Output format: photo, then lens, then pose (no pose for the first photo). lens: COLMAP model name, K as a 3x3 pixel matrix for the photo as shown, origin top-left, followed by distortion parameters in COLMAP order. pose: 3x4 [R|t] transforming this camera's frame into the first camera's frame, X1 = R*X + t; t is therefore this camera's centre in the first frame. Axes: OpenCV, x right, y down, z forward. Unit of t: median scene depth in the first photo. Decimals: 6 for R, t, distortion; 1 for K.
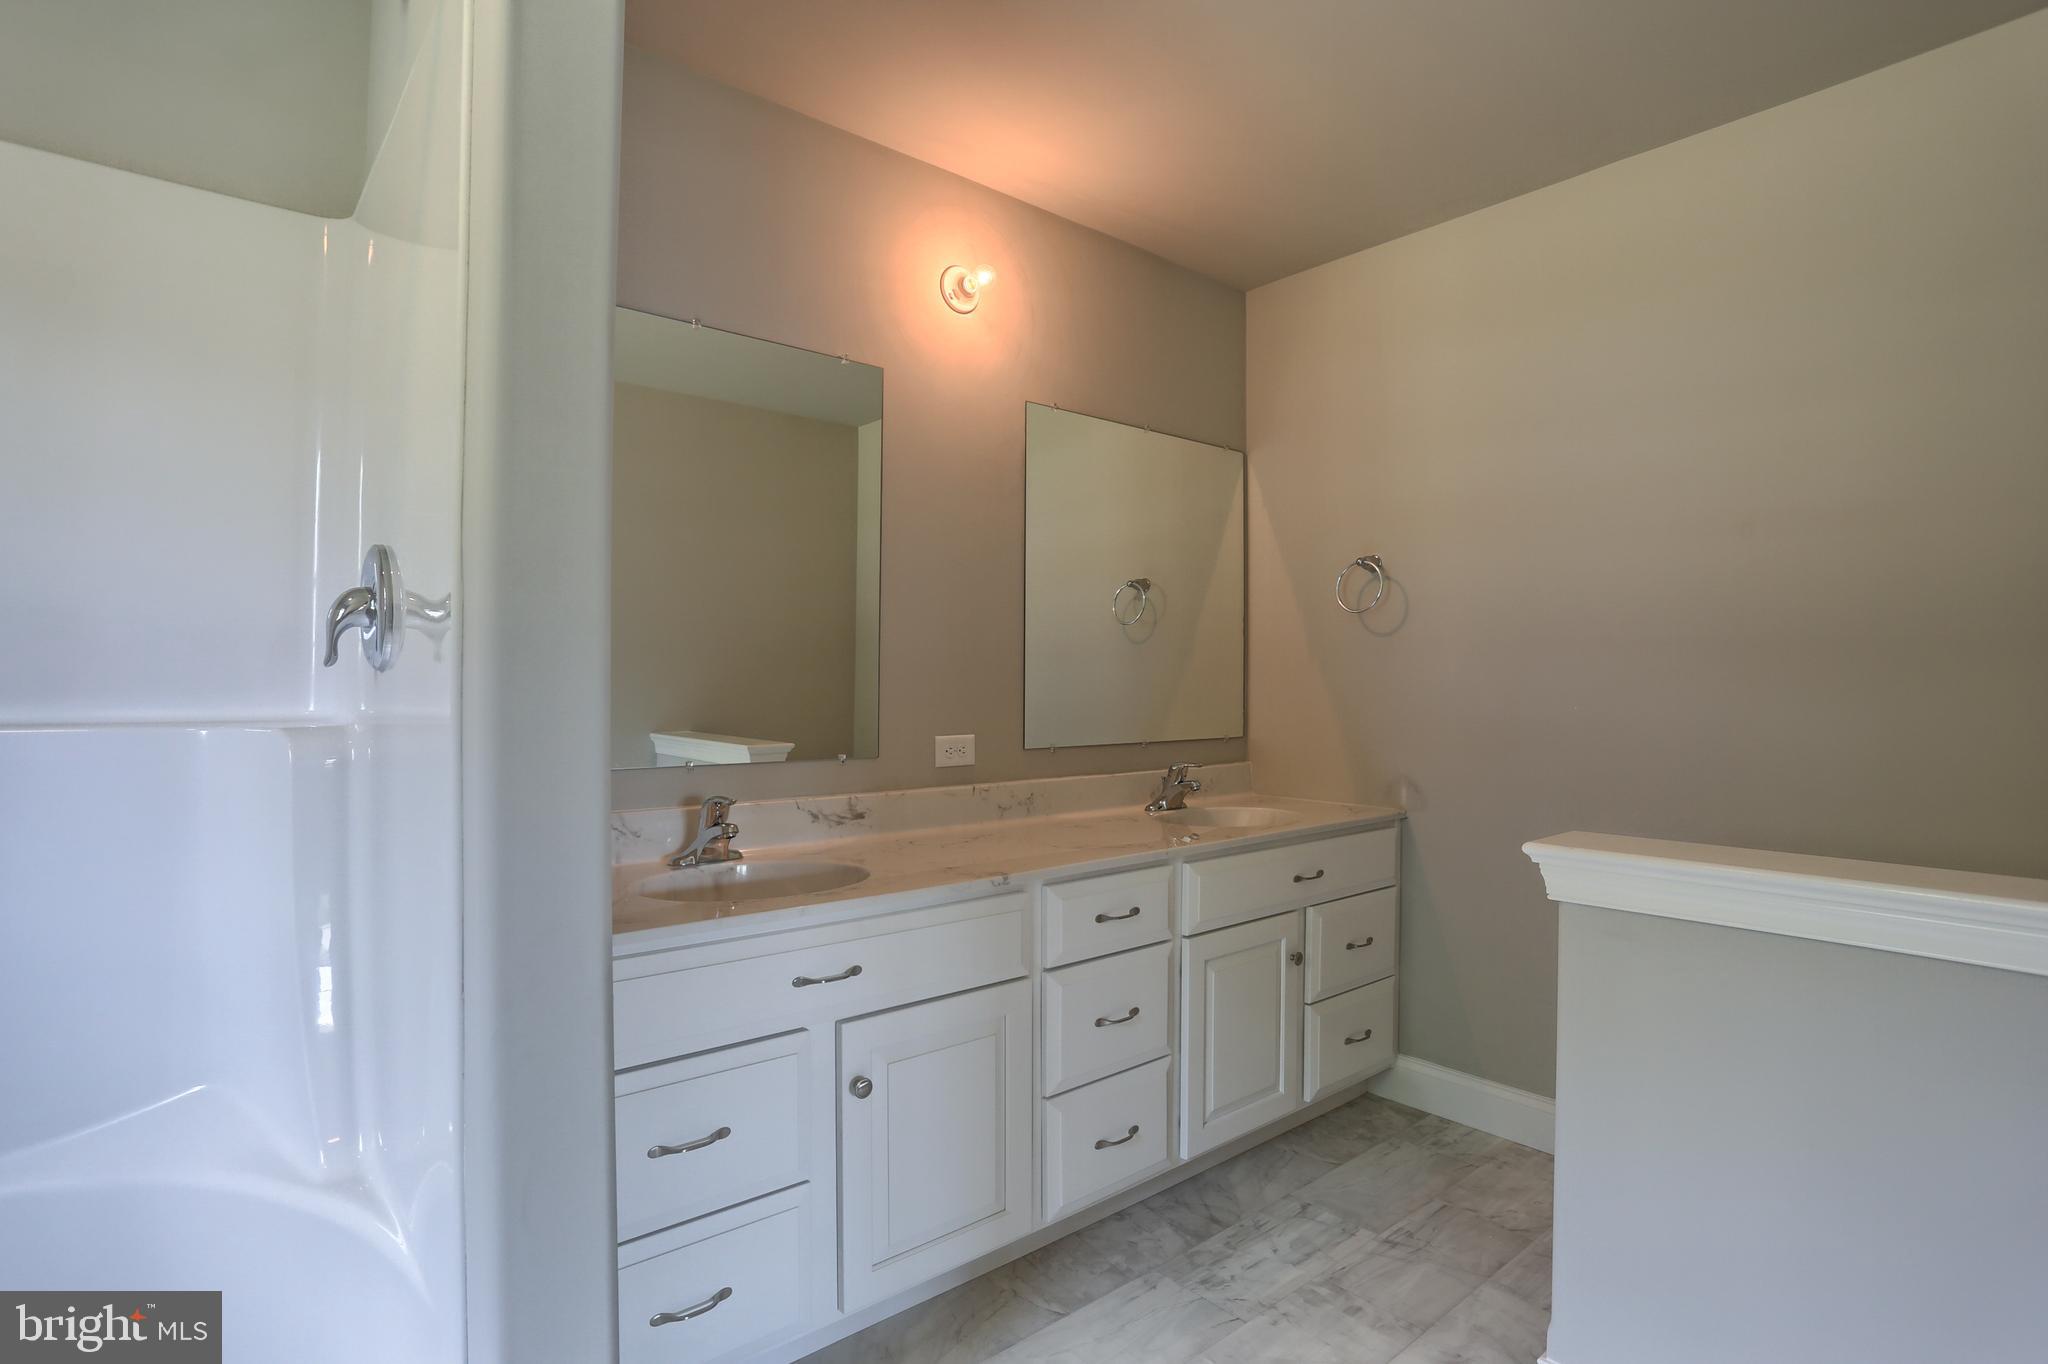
lens RADIAL K [[1008.5, 0, 1024.0], [0, 1008.5, 682.0], [0, 0, 1]] dist [-0.060202, 0.029886]
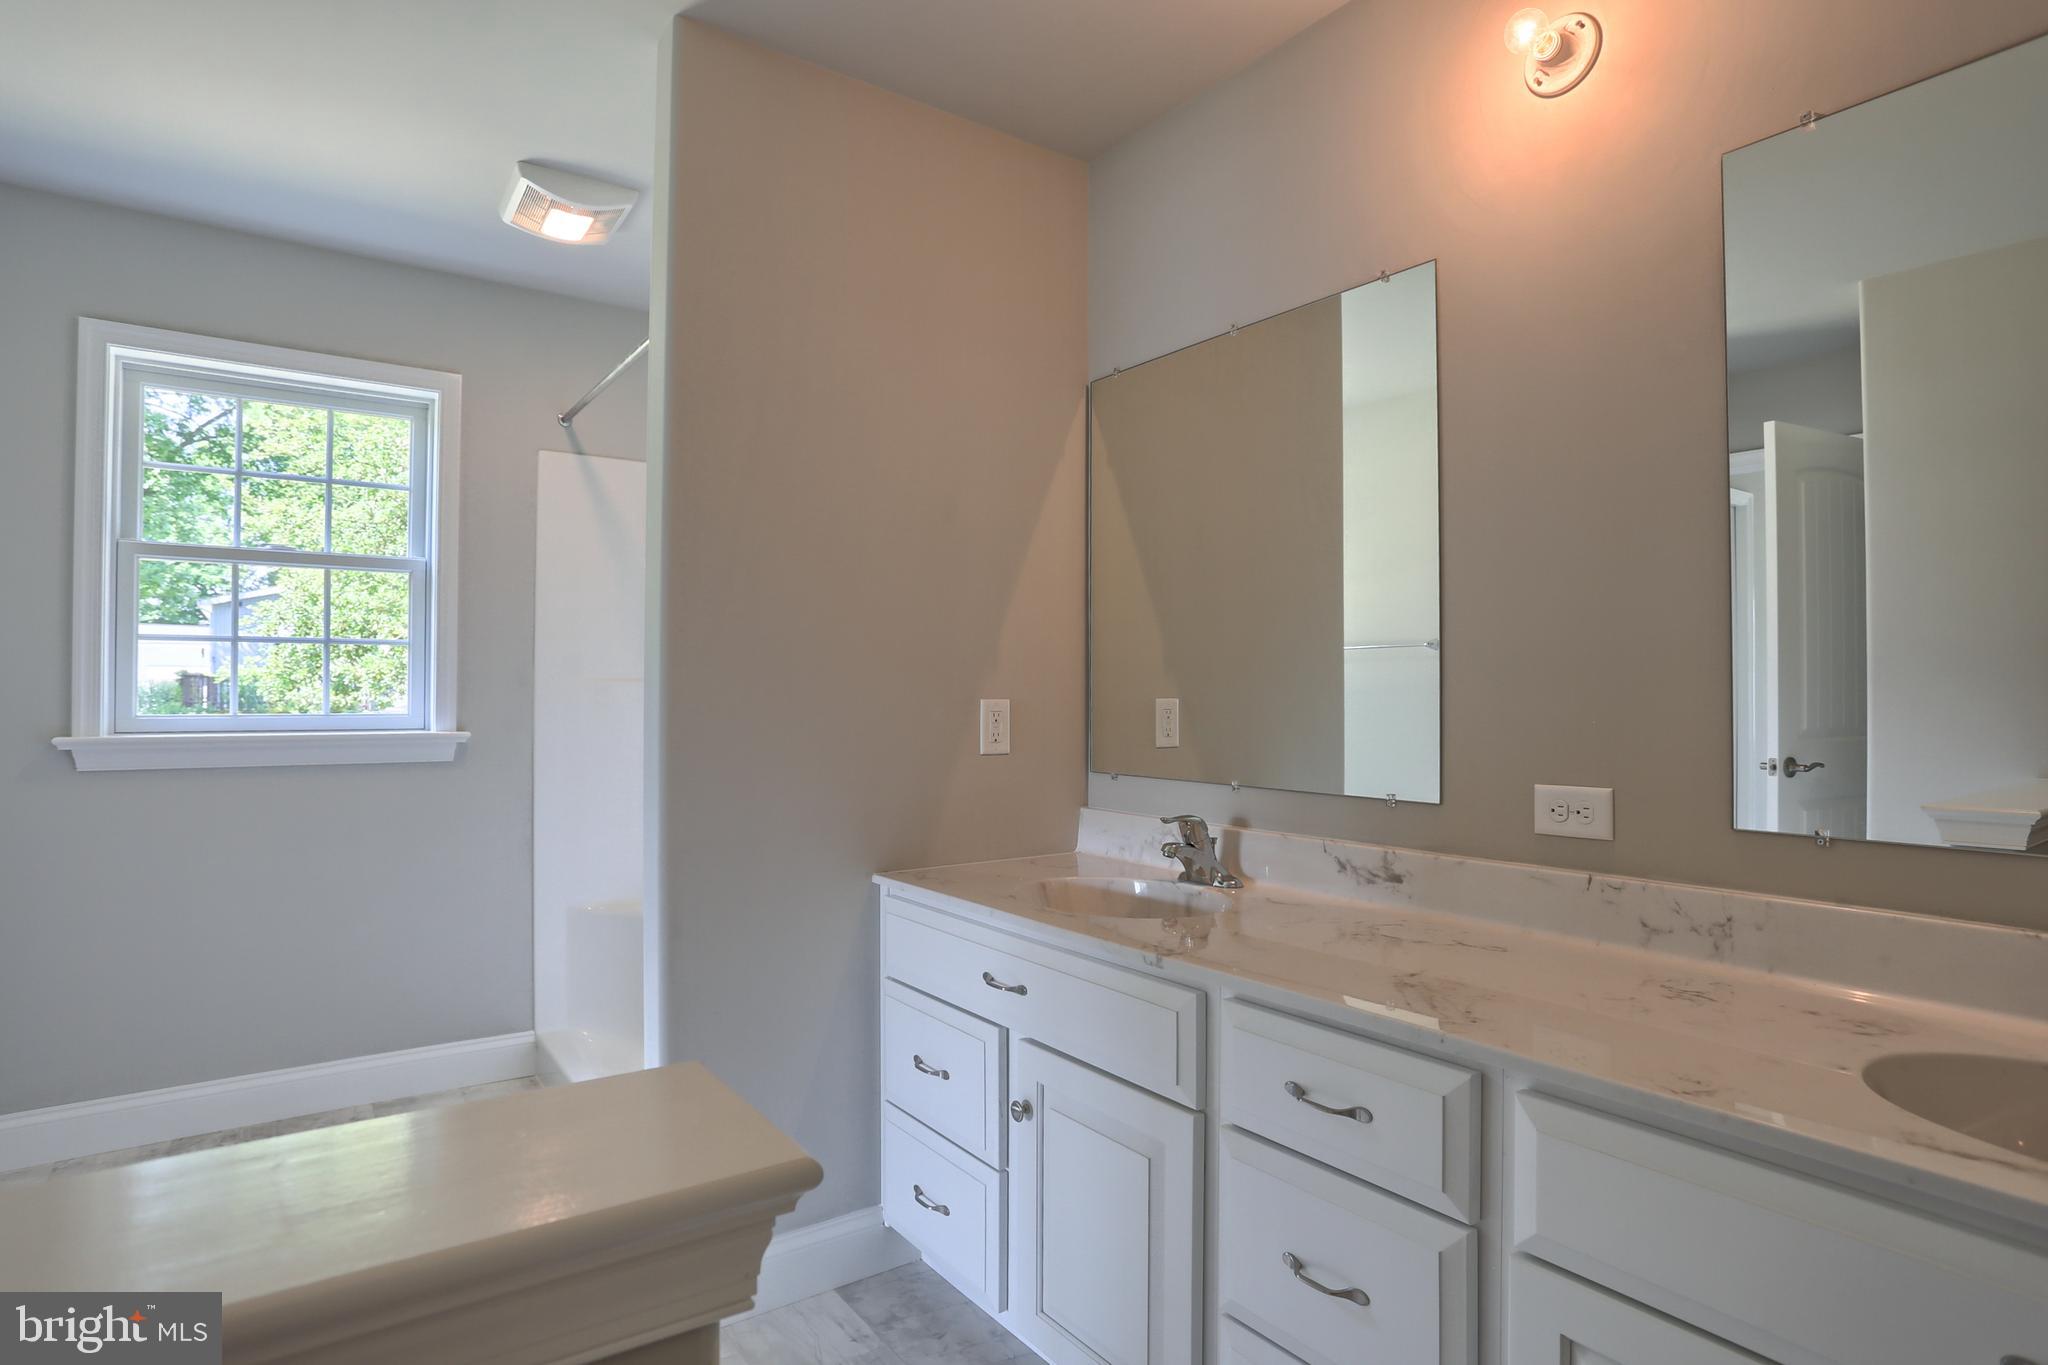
lens RADIAL K [[1008.5, 0, 1024.0], [0, 1008.5, 682.5], [0, 0, 1]] dist [-0.060202, 0.029886]
pose [[-0.055820, -0.025292, -0.998120, 0.598358], [-0.004214, 0.999676, -0.025096, 0.007374], [0.998432, 0.002806, -0.055909, 0.767210]]
